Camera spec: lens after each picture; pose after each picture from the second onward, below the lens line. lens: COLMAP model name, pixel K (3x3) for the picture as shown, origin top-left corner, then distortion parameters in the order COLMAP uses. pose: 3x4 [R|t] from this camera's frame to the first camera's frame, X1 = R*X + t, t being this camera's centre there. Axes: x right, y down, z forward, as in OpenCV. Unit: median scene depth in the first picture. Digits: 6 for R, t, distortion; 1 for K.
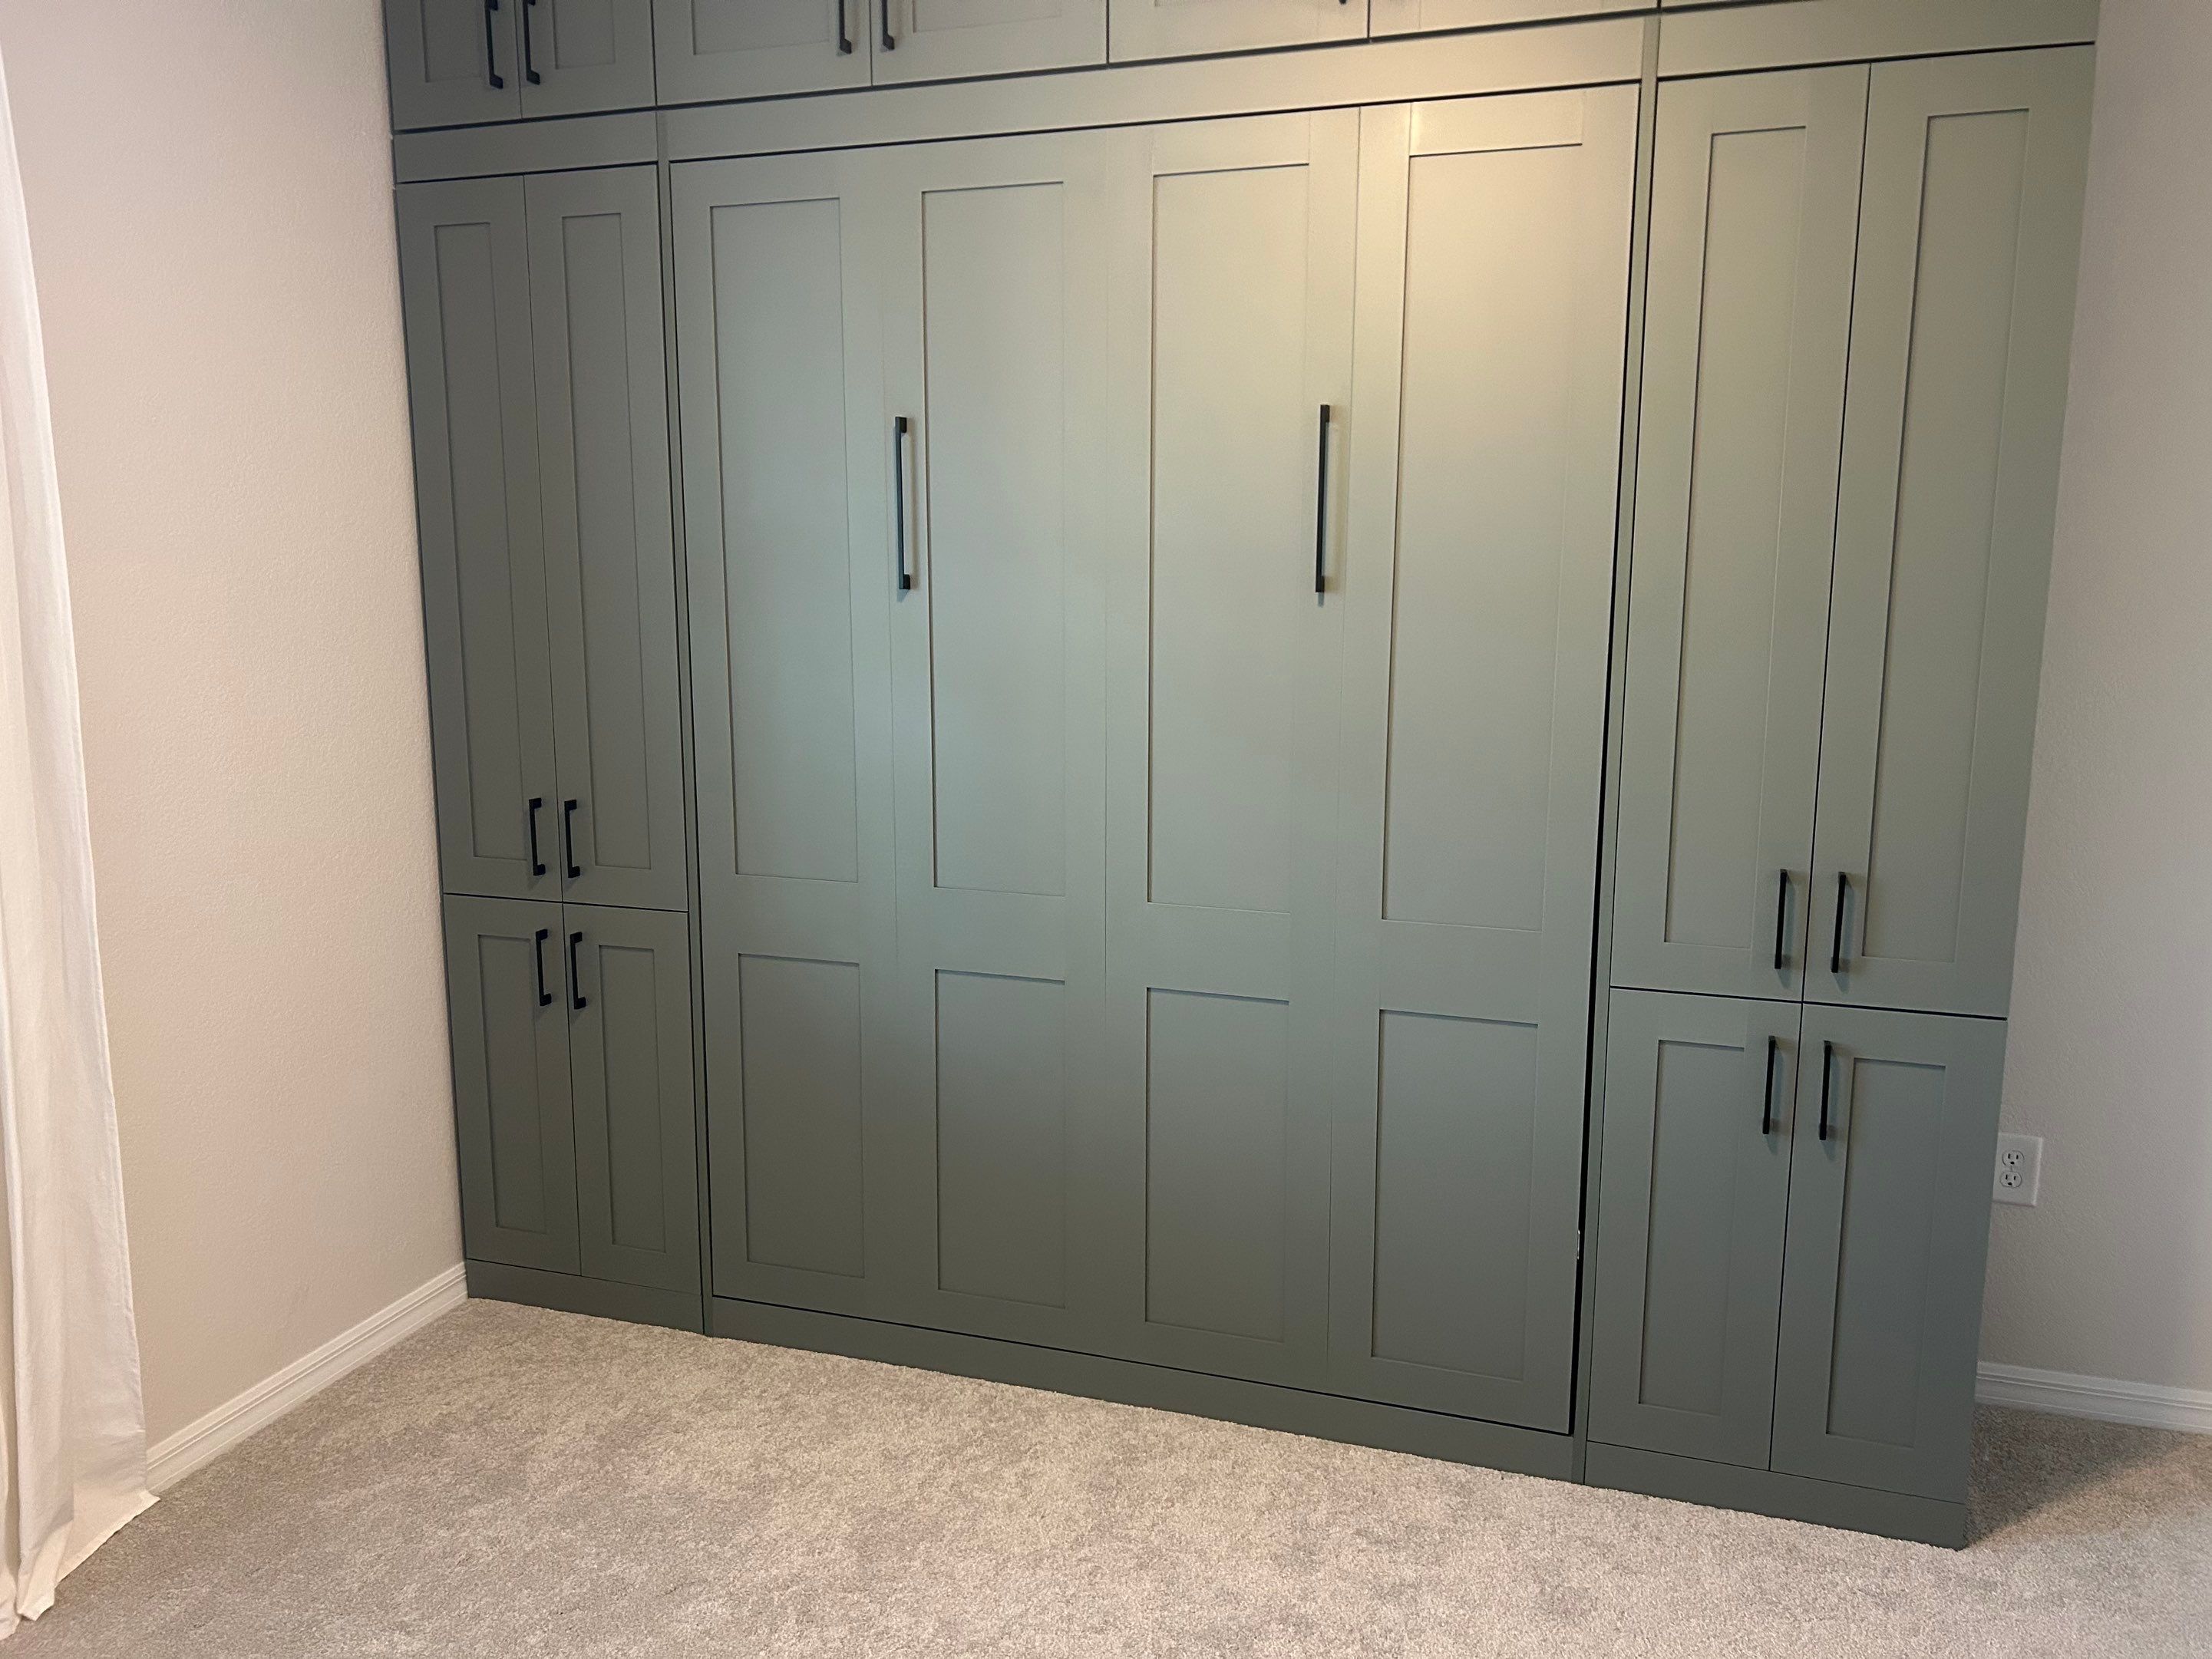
lens RADIAL K [[1583.3, 0, 1143.7], [0, 1583.3, 800.4], [0, 0, 1]] dist [0.018013, -0.002009]
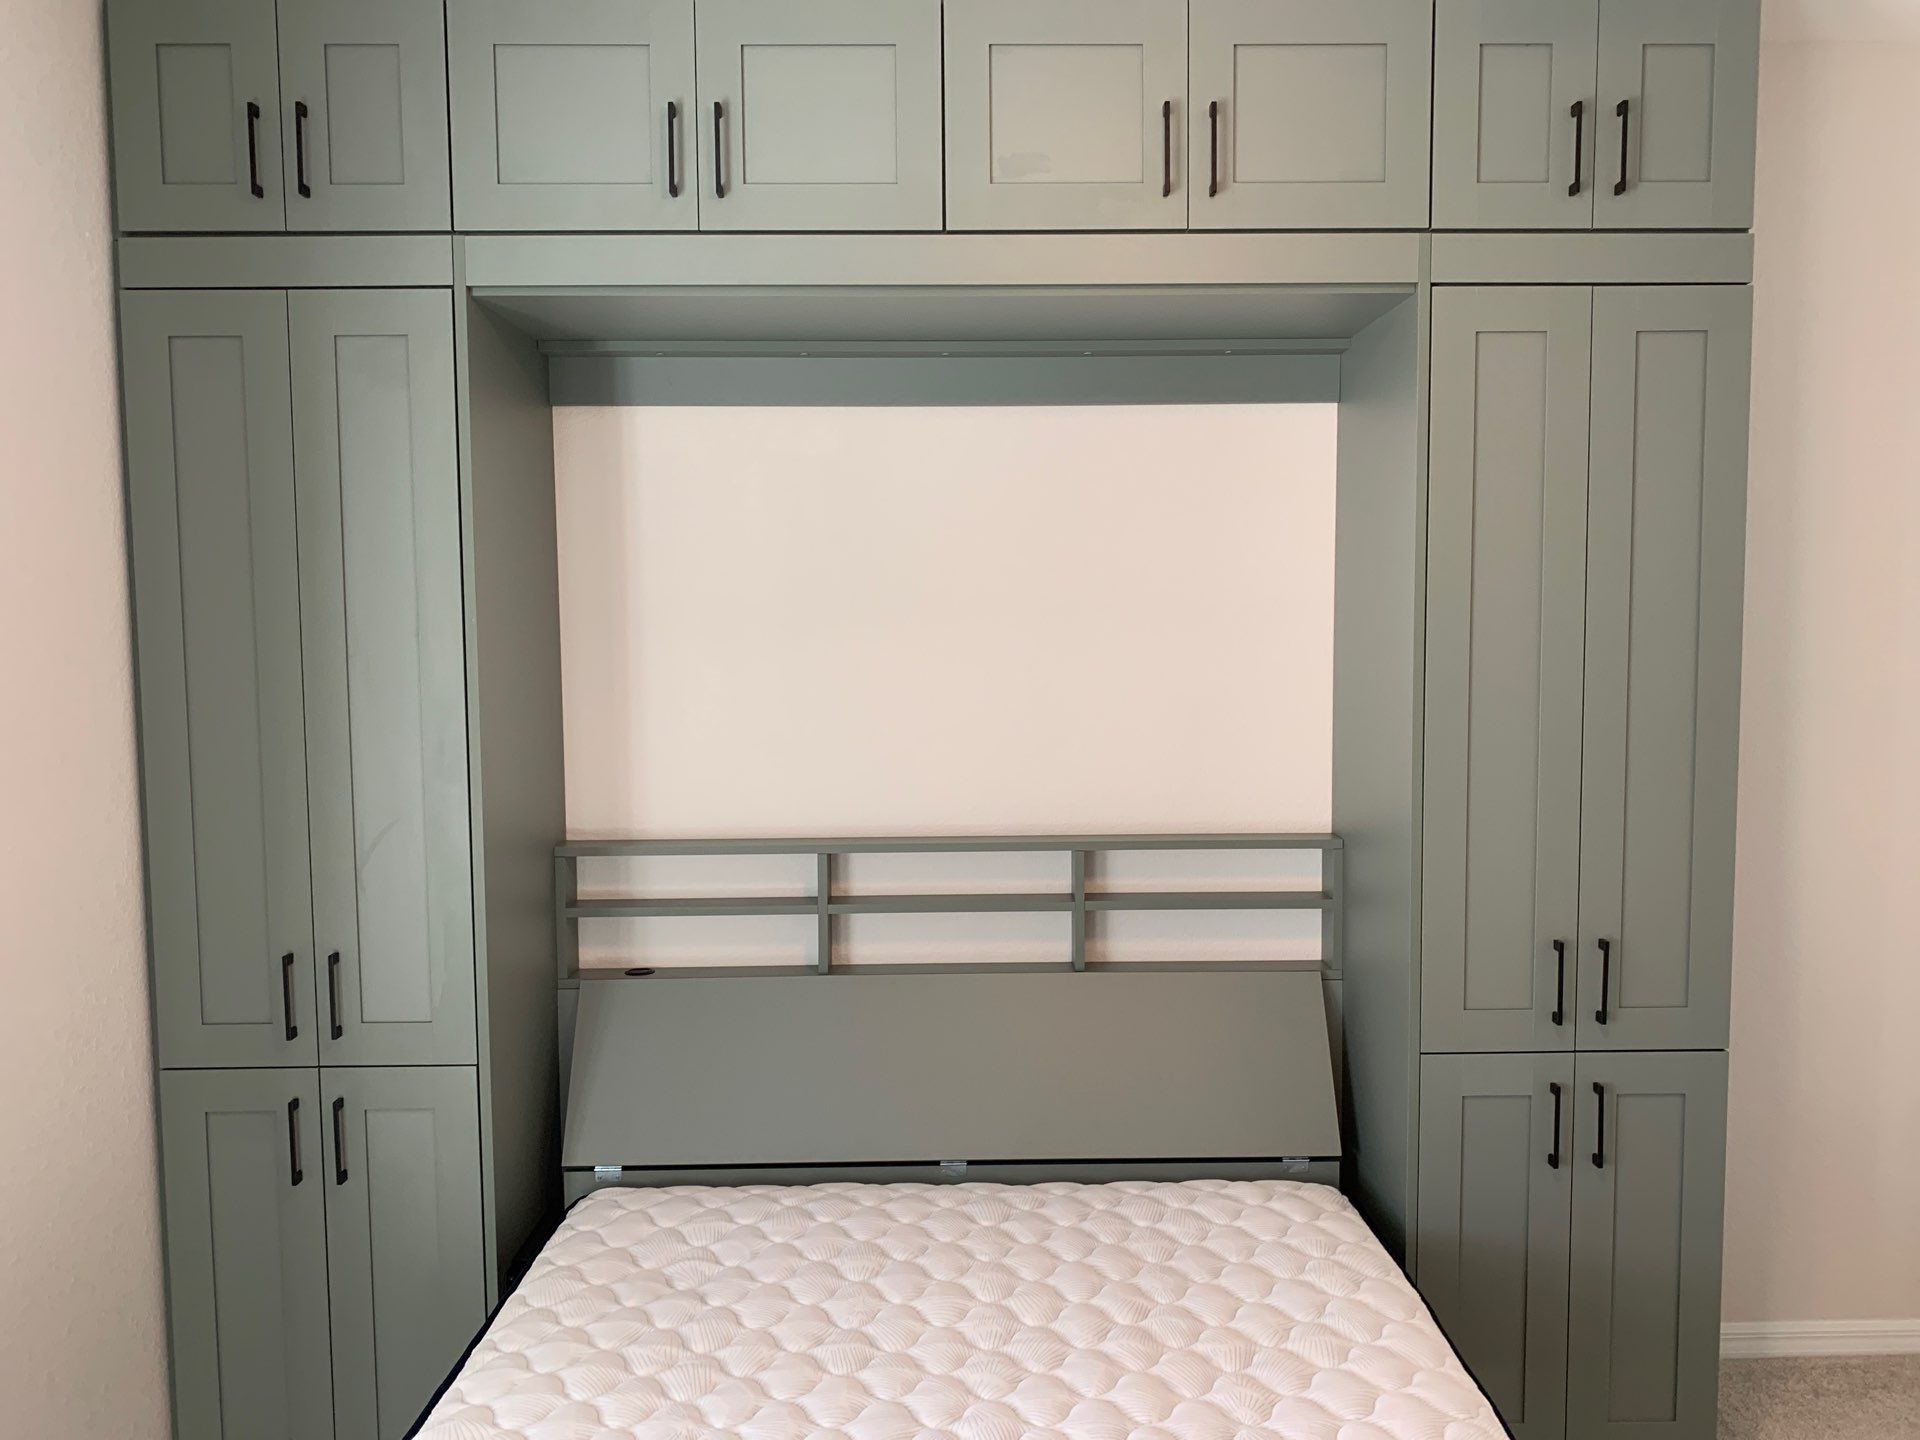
lens RADIAL K [[1268.0, 0, 960.5], [0, 1268.0, 711.4], [0, 0, 1]] dist [0.006656, -0.011252]
pose [[0.947423, -0.029949, 0.318578, -0.273809], [0.057433, 0.995358, -0.077230, -0.068360], [-0.314786, 0.091466, 0.944745, 0.202745]]
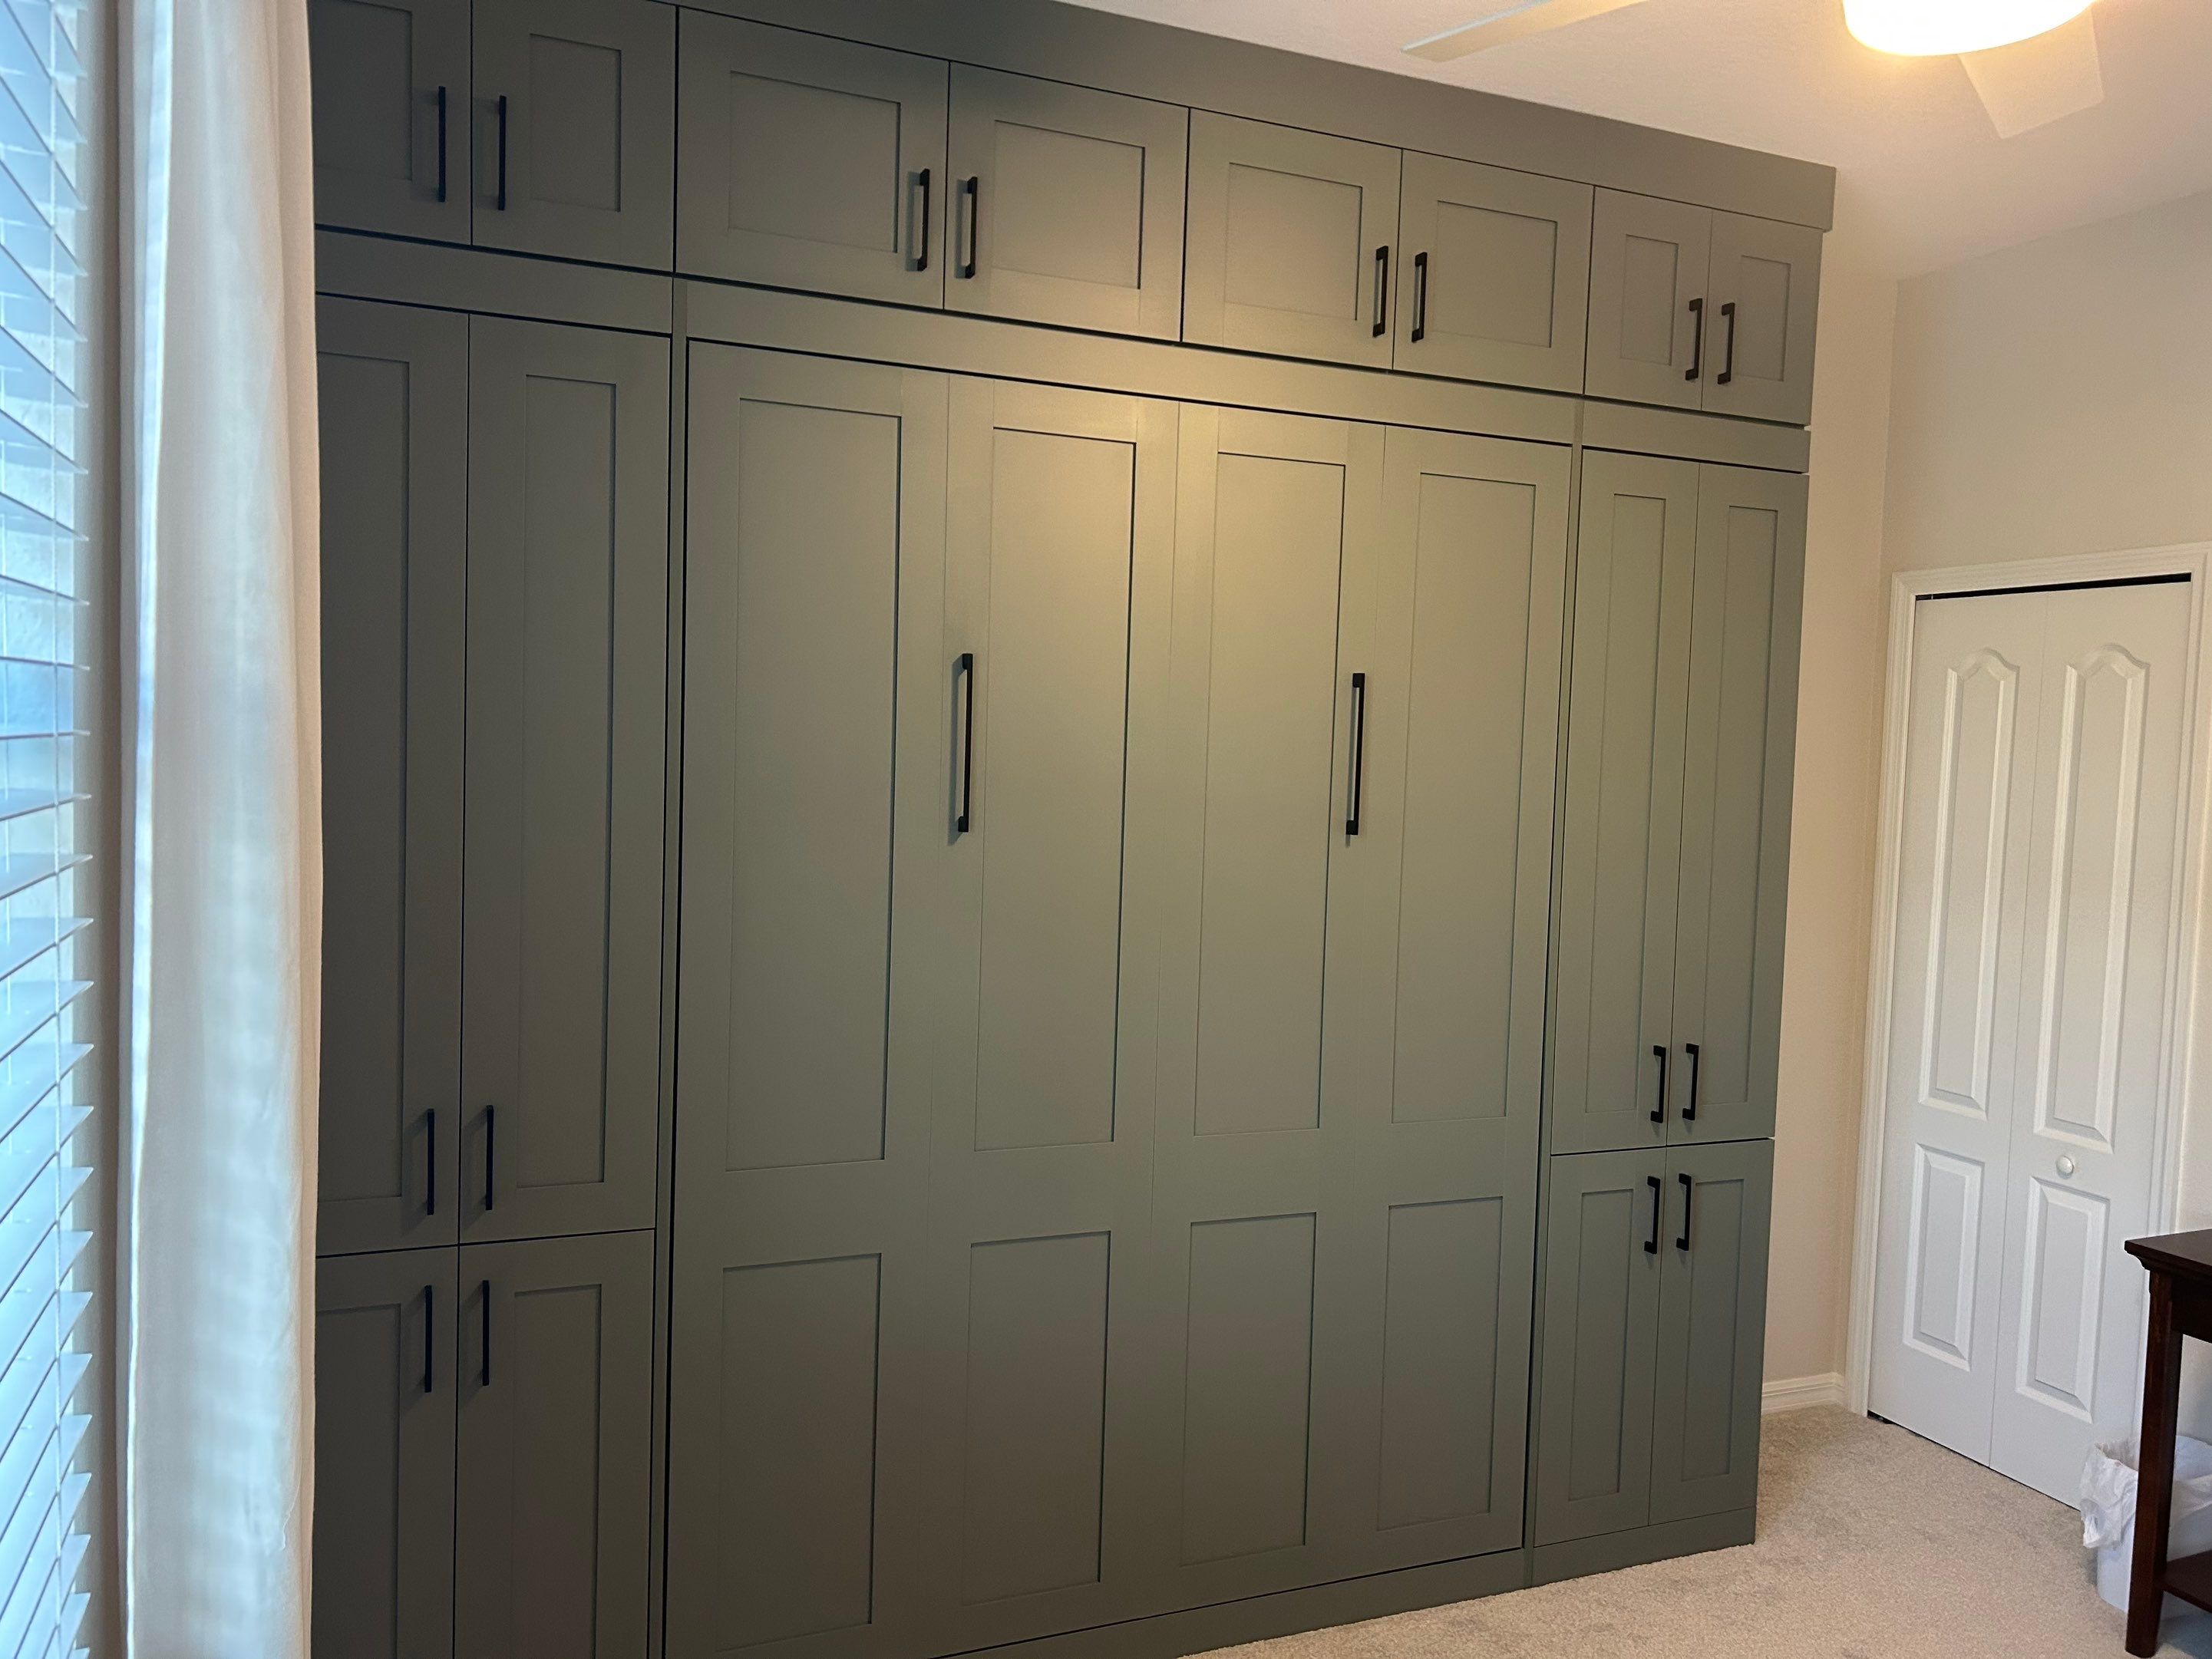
lens RADIAL K [[1460.6, 0, 1088.2], [0, 1460.6, 821.1], [0, 0, 1]] dist [0.006656, -0.011252]
pose [[0.789786, -0.006668, 0.613347, -0.621109], [0.067780, 0.994766, -0.076464, -0.070118], [-0.609626, 0.101963, 0.786104, 0.282847]]
